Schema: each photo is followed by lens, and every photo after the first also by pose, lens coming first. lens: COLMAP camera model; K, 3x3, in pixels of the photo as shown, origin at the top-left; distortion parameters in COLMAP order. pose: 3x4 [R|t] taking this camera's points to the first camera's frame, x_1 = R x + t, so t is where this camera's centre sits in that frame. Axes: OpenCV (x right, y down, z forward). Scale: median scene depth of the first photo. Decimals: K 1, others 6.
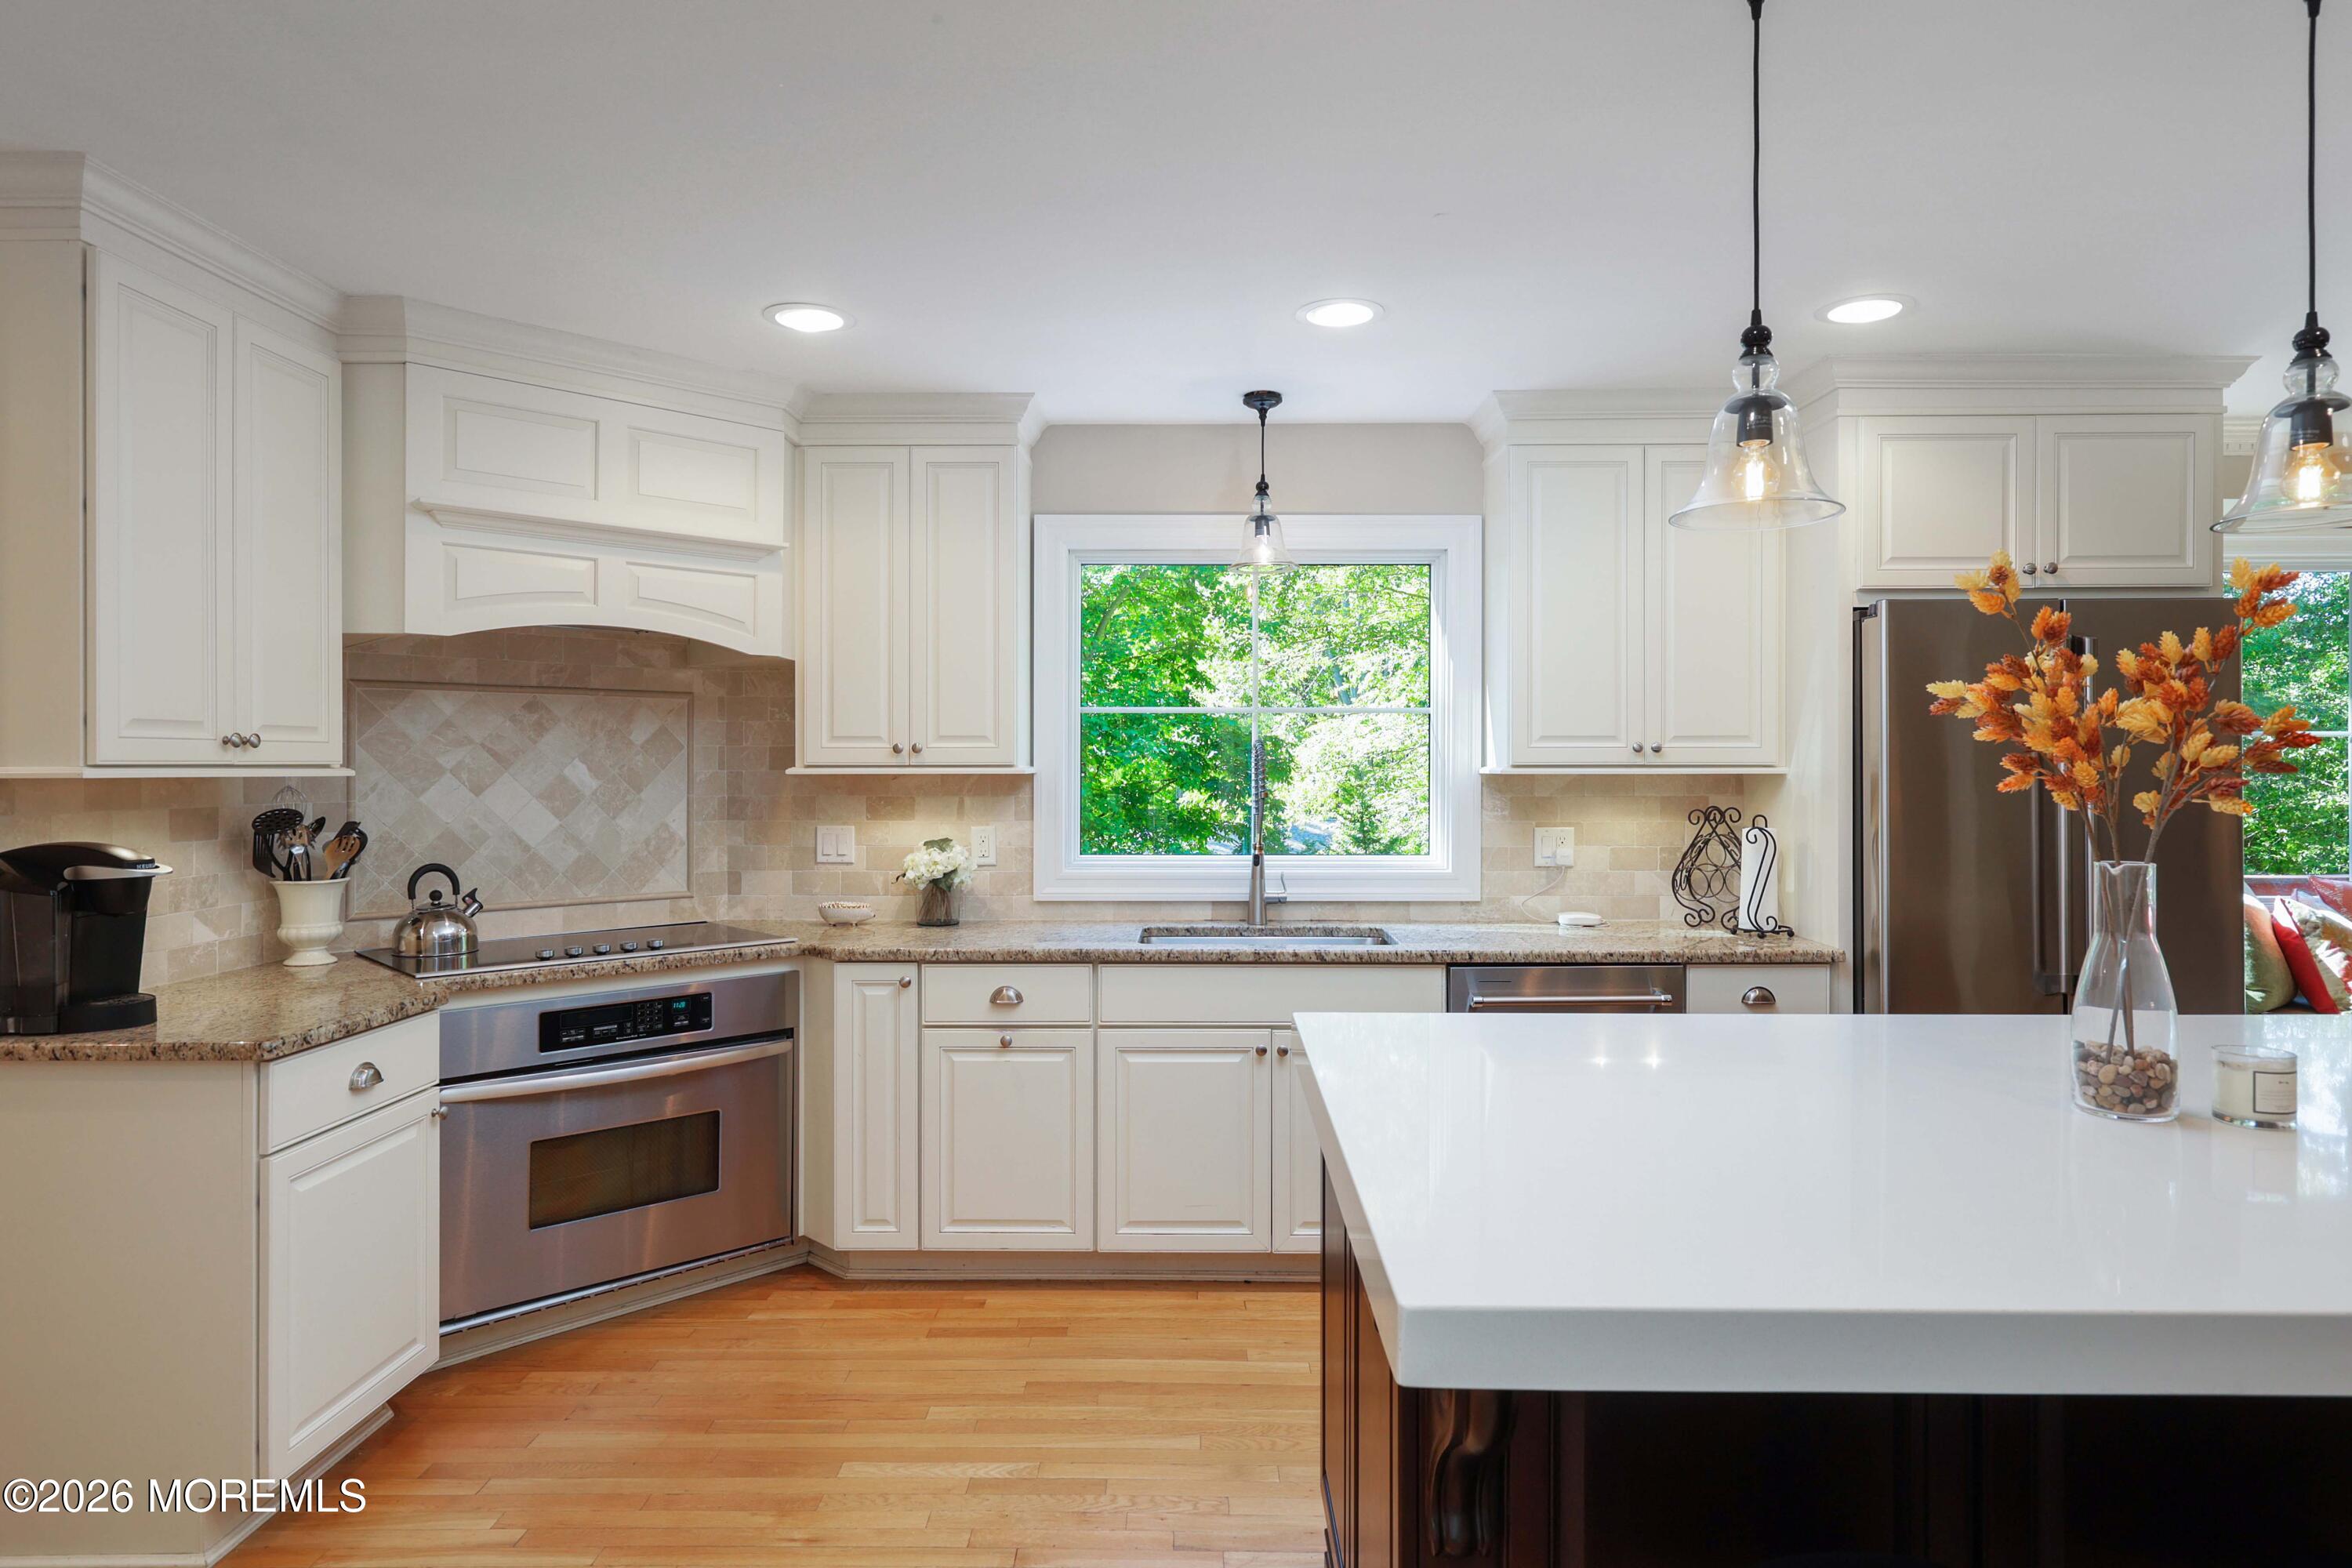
lens RADIAL K [[1341.5, 0, 1187.8], [0, 1341.5, 766.6], [0, 0, 1]] dist [0.018903, 0.000929]
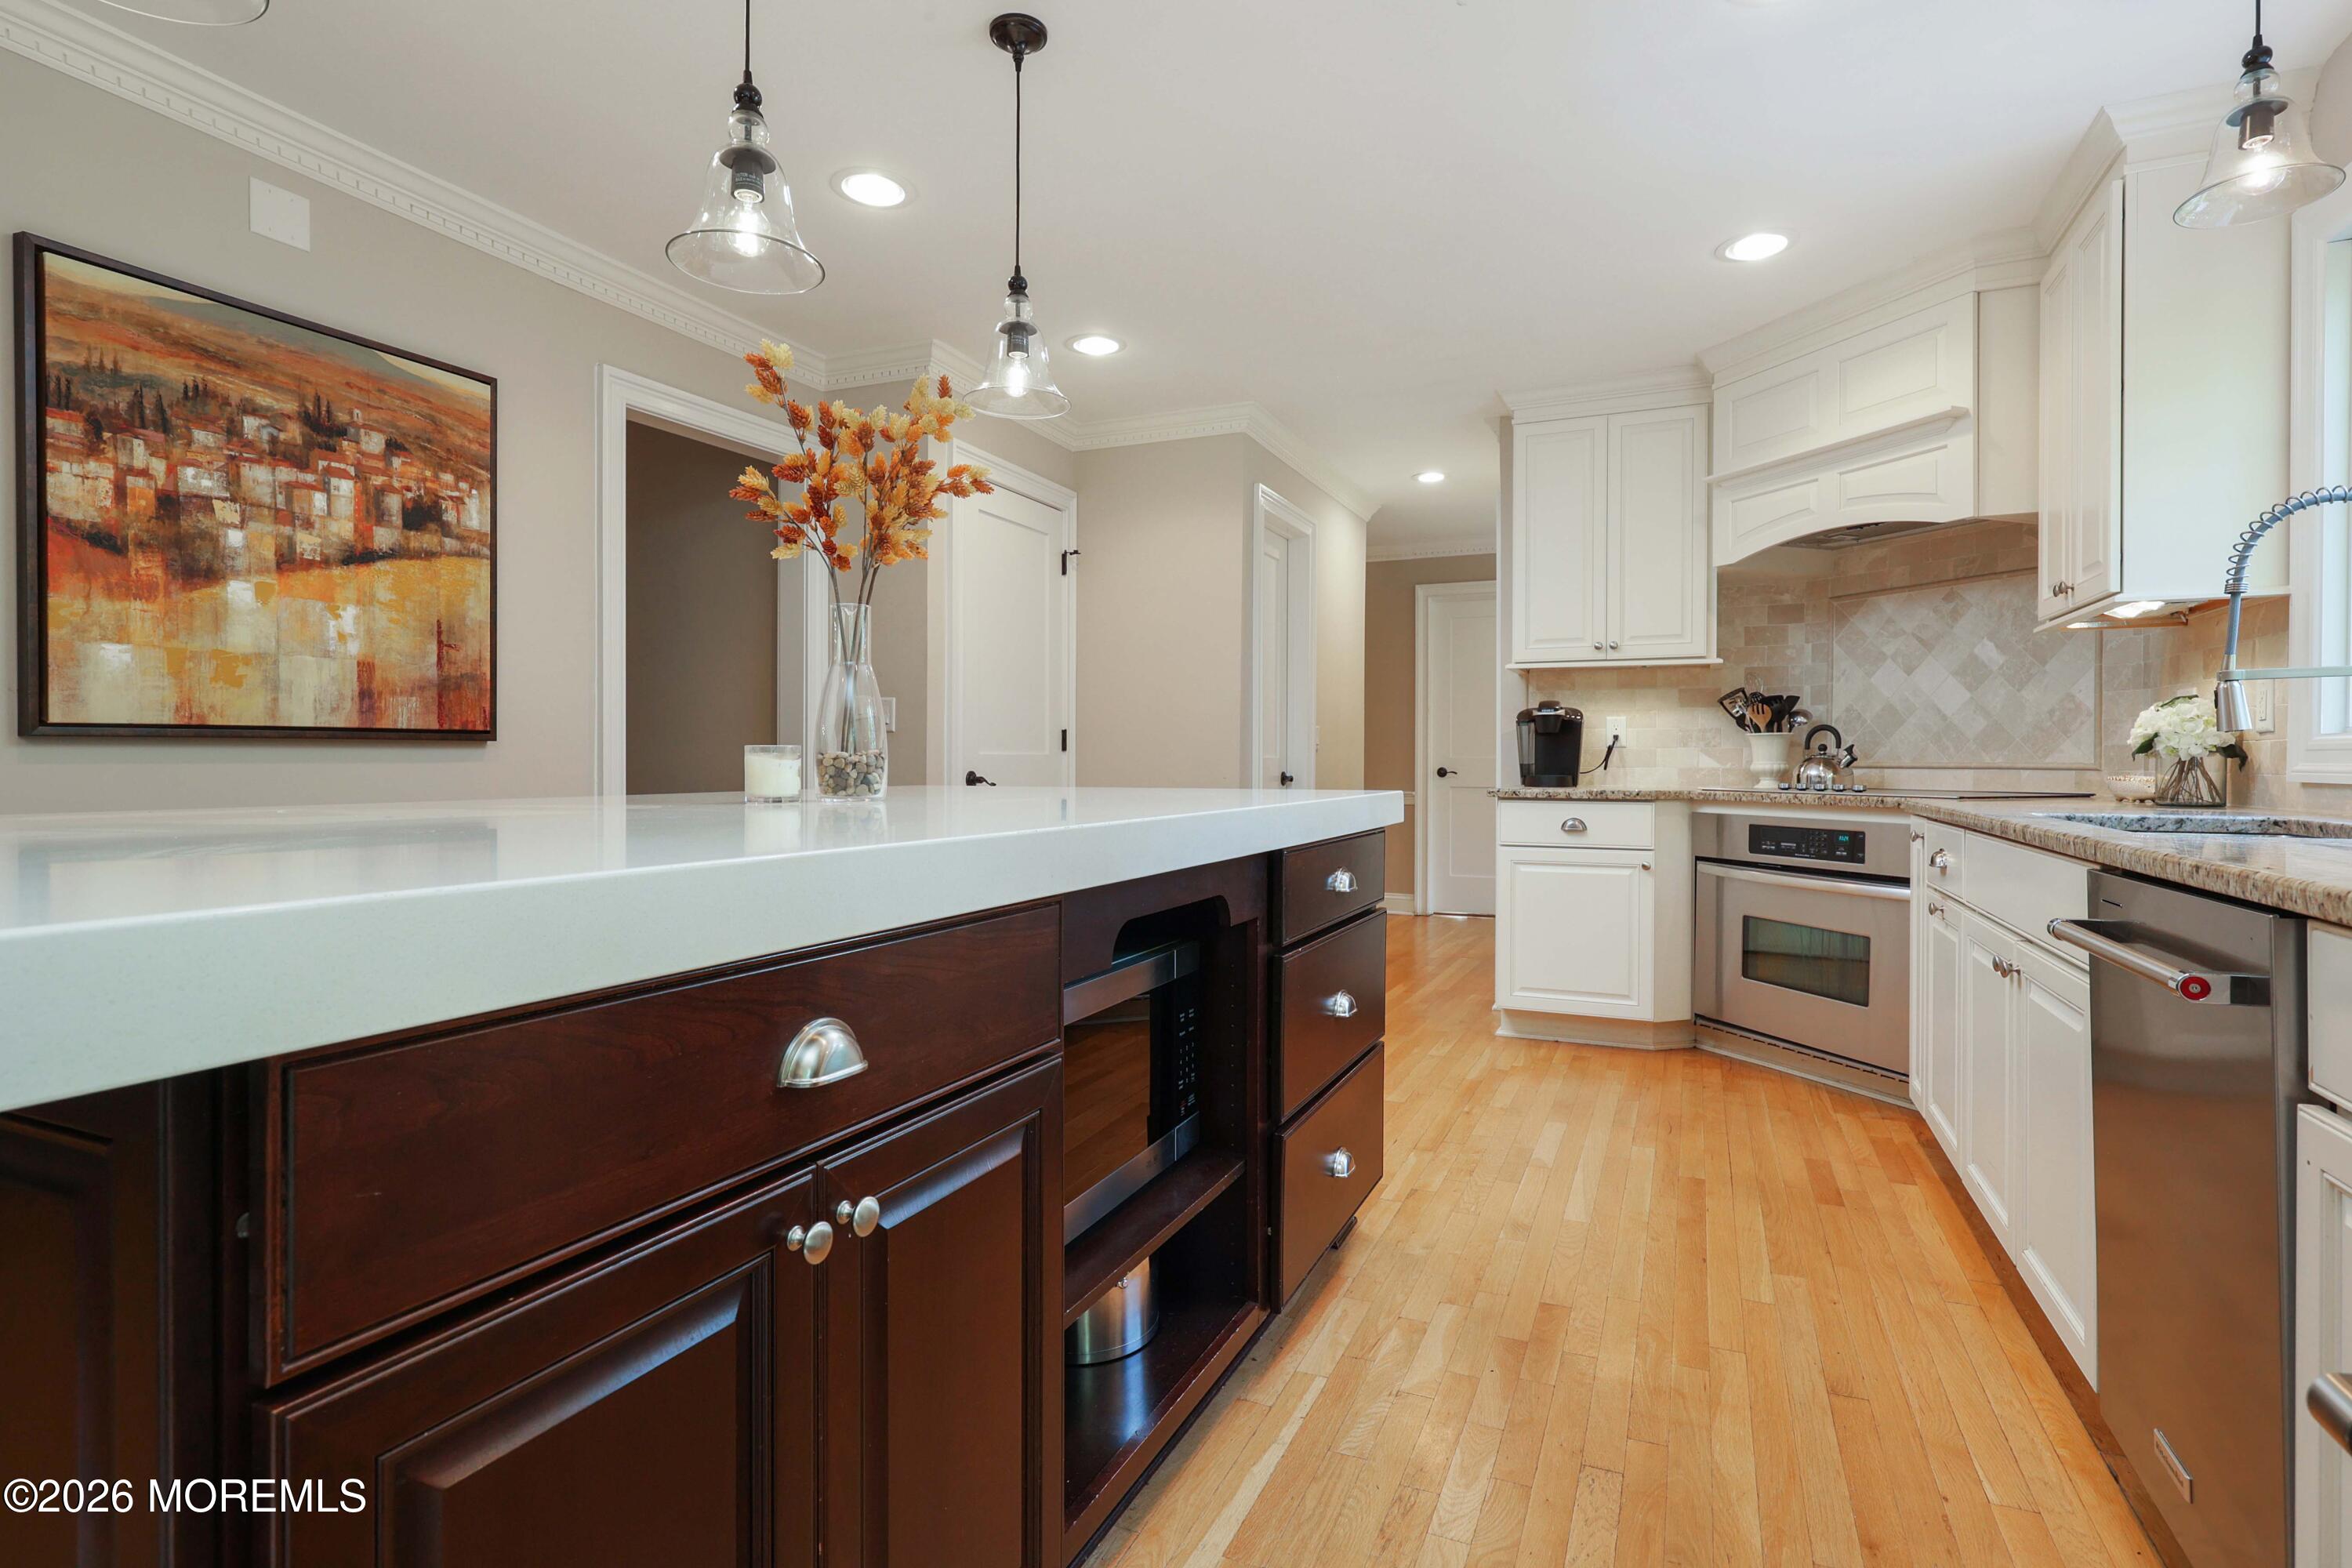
lens RADIAL K [[1168.2, 0, 1154.8], [0, 1168.2, 767.8], [0, 0, 1]] dist [0.003323, -0.000982]
pose [[-0.407924, 0.003569, -0.913009, 0.791221], [-0.004835, 0.999970, 0.006069, 0.110229], [0.913003, 0.006890, -0.407895, 0.853651]]
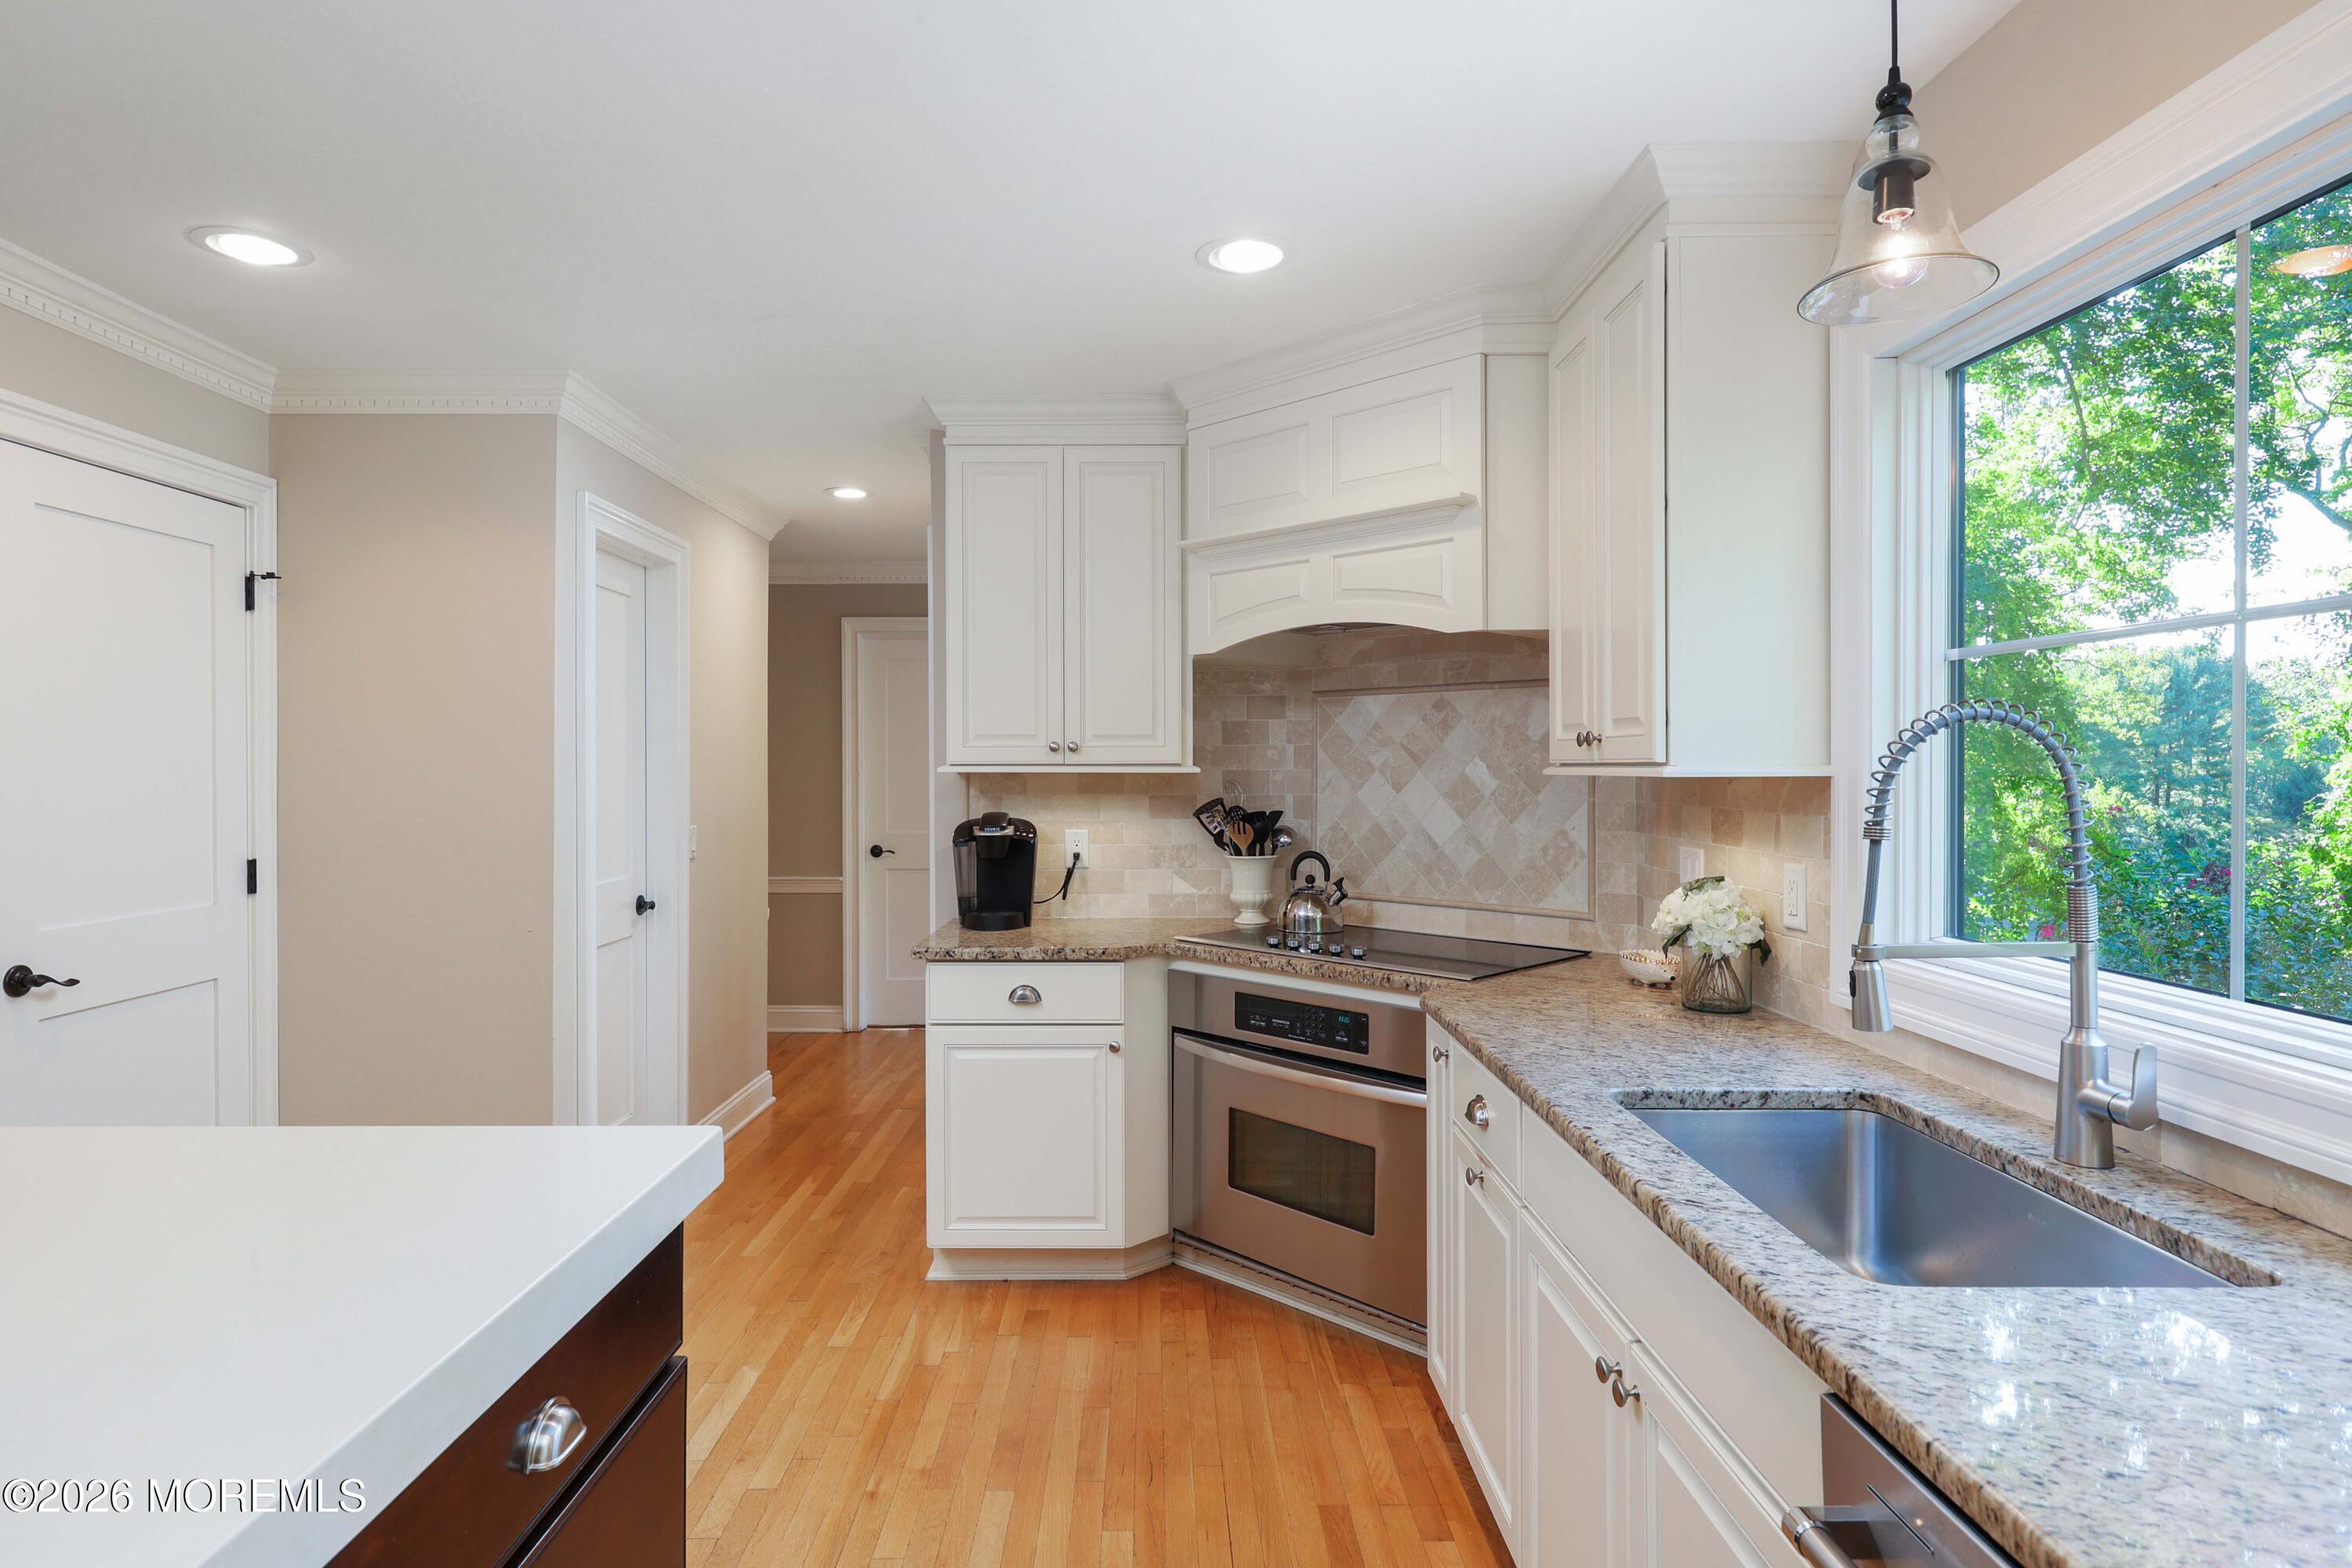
lens RADIAL K [[1282.7, 0, 1130.7], [0, 1282.7, 775.1], [0, 0, 1]] dist [0.007893, 0.000347]
pose [[-0.002596, 0.007543, -0.999968, 0.507276], [0.000924, 0.999971, 0.007541, 0.000039], [0.999996, -0.000905, -0.002603, 0.841441]]
